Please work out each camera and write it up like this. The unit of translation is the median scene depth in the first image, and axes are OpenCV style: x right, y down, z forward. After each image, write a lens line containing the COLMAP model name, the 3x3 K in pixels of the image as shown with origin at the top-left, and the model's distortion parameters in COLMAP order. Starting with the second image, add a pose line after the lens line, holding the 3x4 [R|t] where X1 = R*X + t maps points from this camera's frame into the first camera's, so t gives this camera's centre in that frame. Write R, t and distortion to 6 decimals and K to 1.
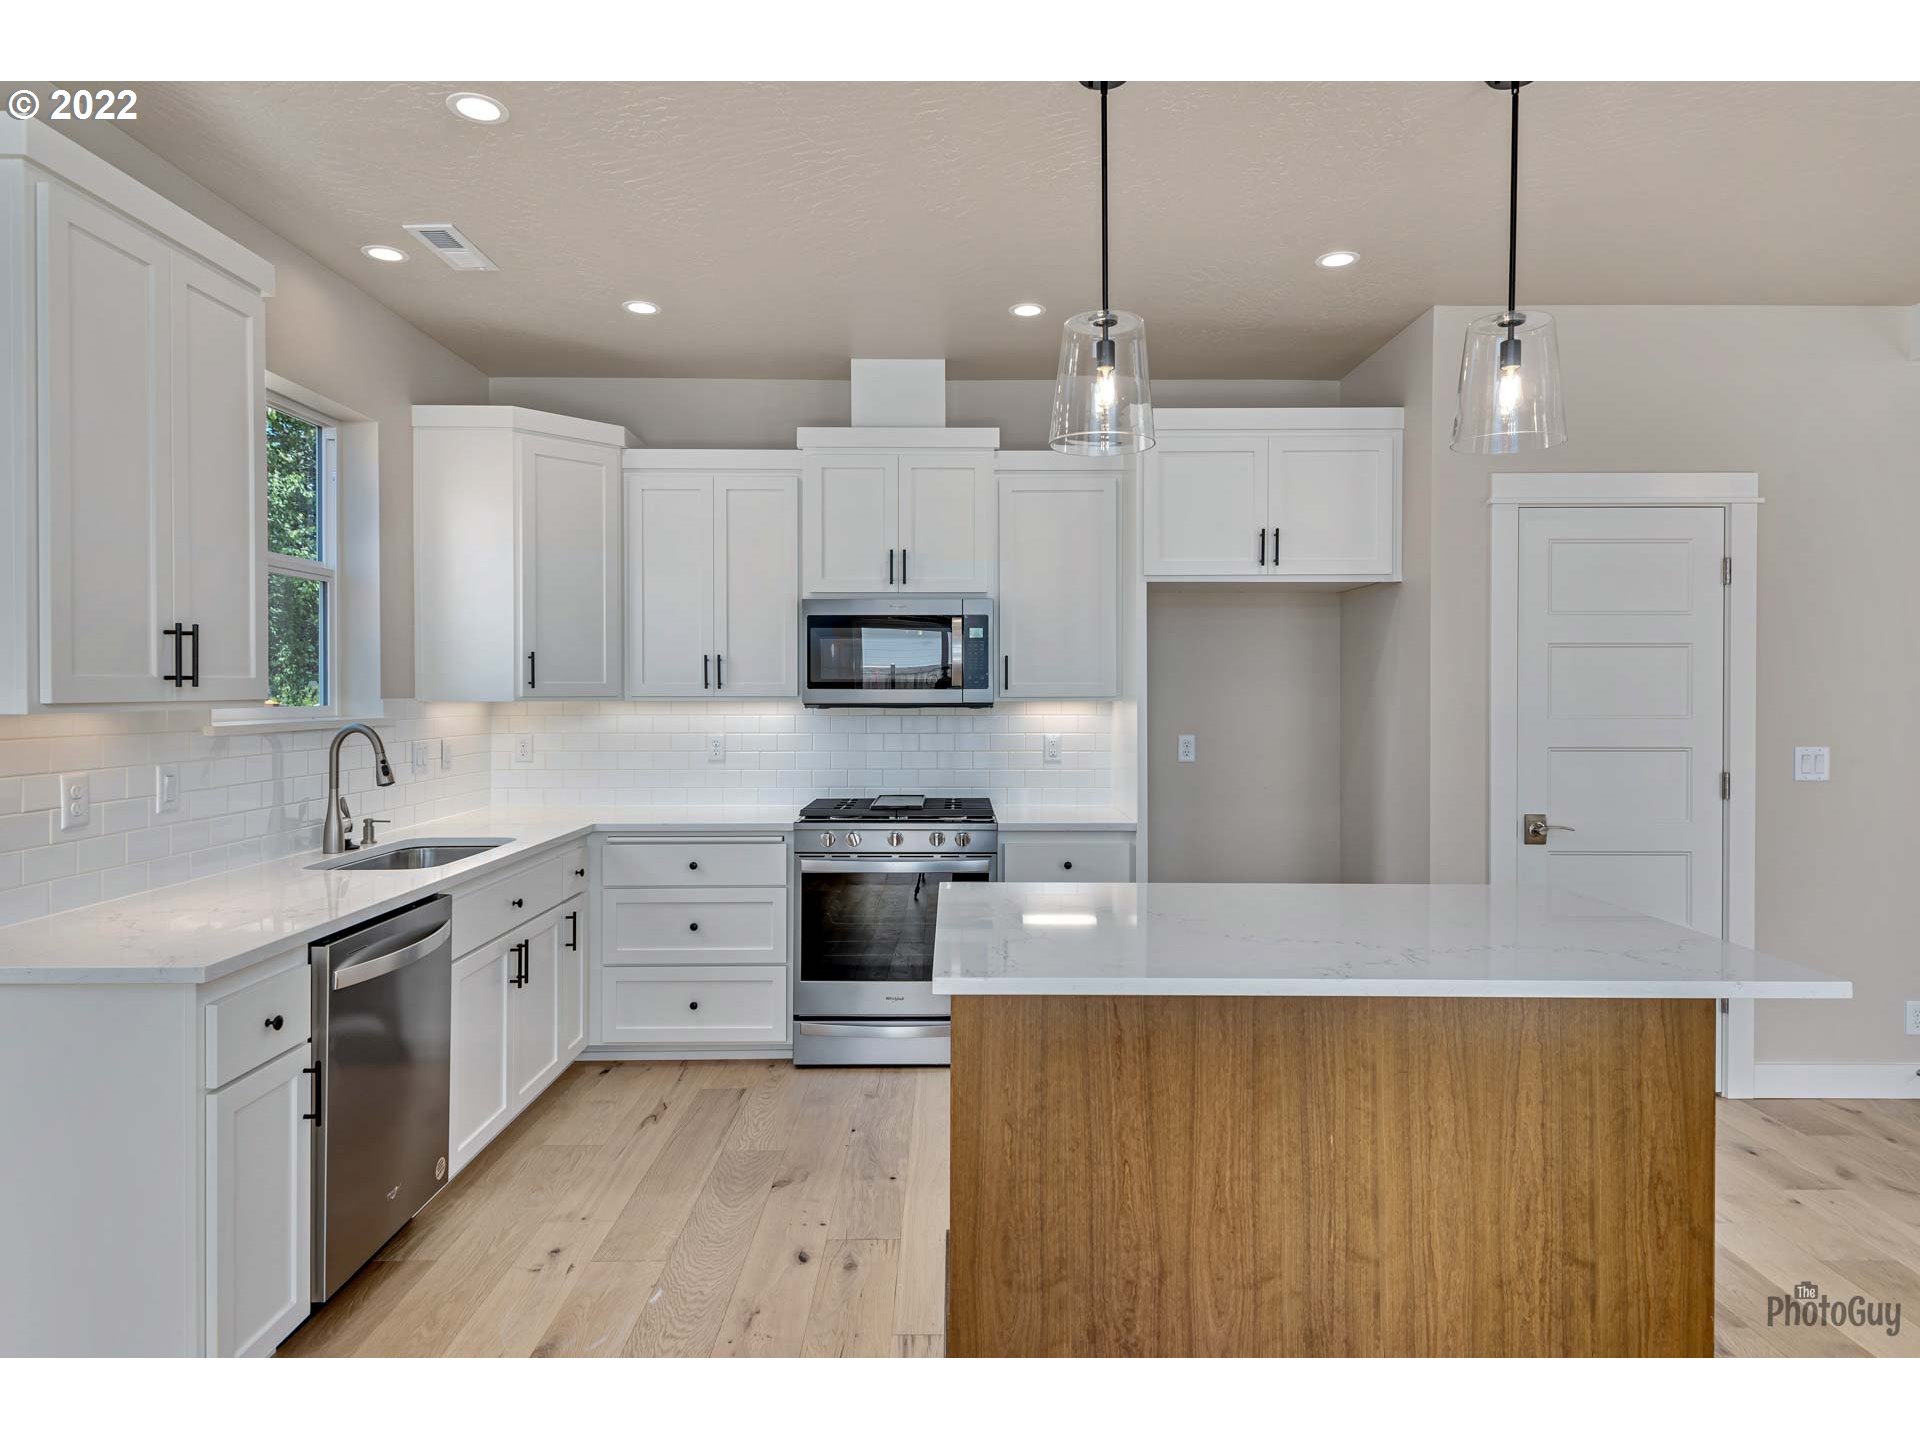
lens RADIAL K [[1120.9, 0, 967.0], [0, 1120.9, 693.3], [0, 0, 1]] dist [0.022777, 0.001356]
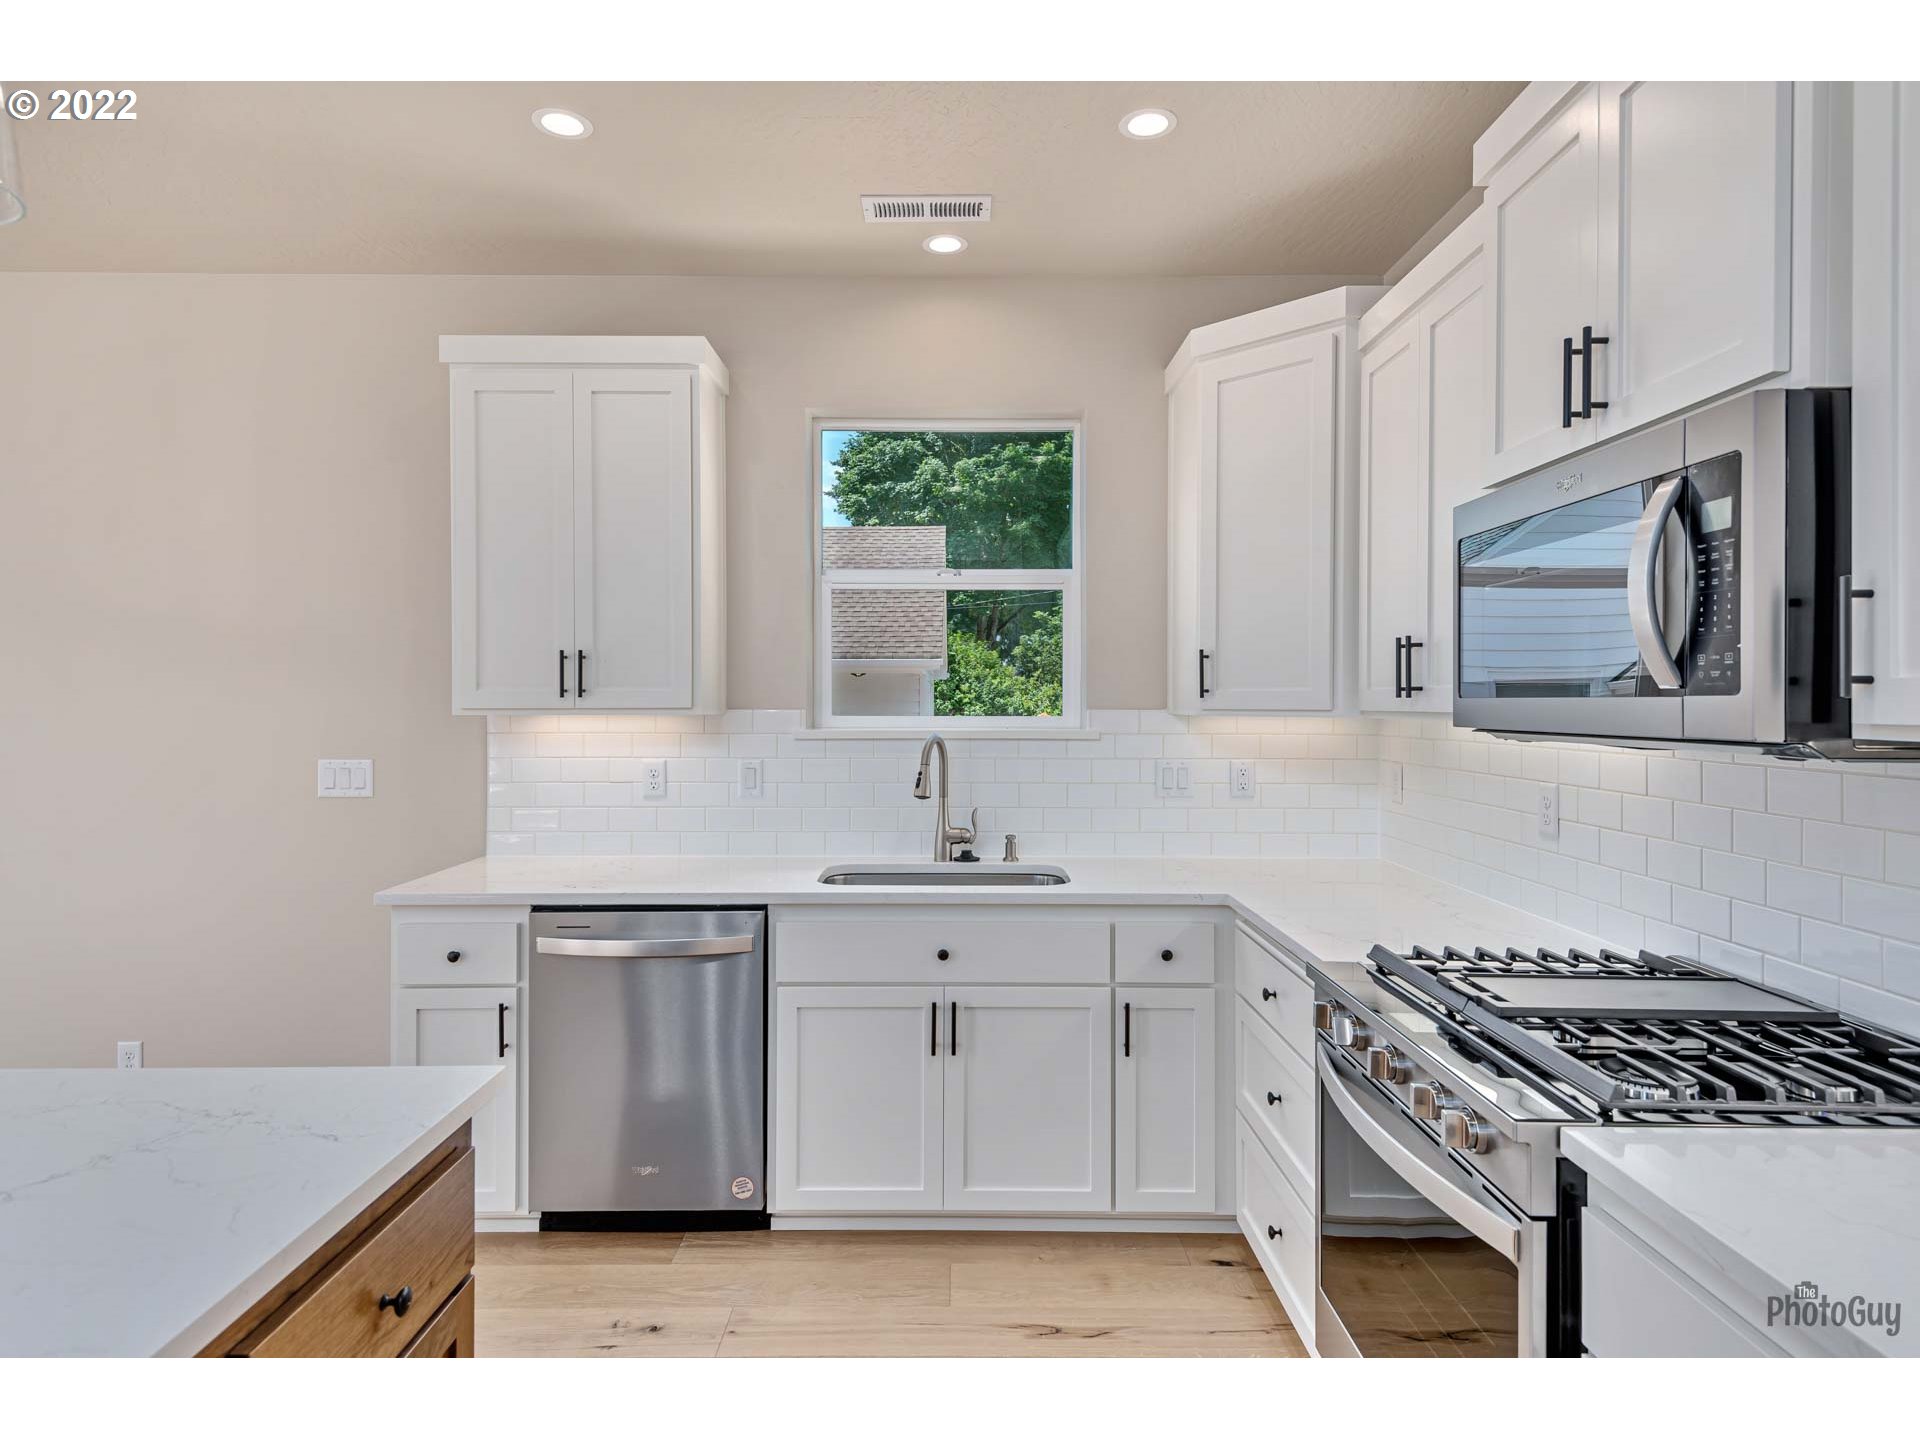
lens RADIAL K [[1083.9, 0, 946.6], [0, 1083.9, 702.6], [0, 0, 1]] dist [0.039294, -0.004253]
pose [[-0.016234, 0.001505, -0.999867, 0.335259], [-0.003389, 0.999993, 0.001560, -0.001794], [0.999862, 0.003414, -0.016229, 0.834493]]
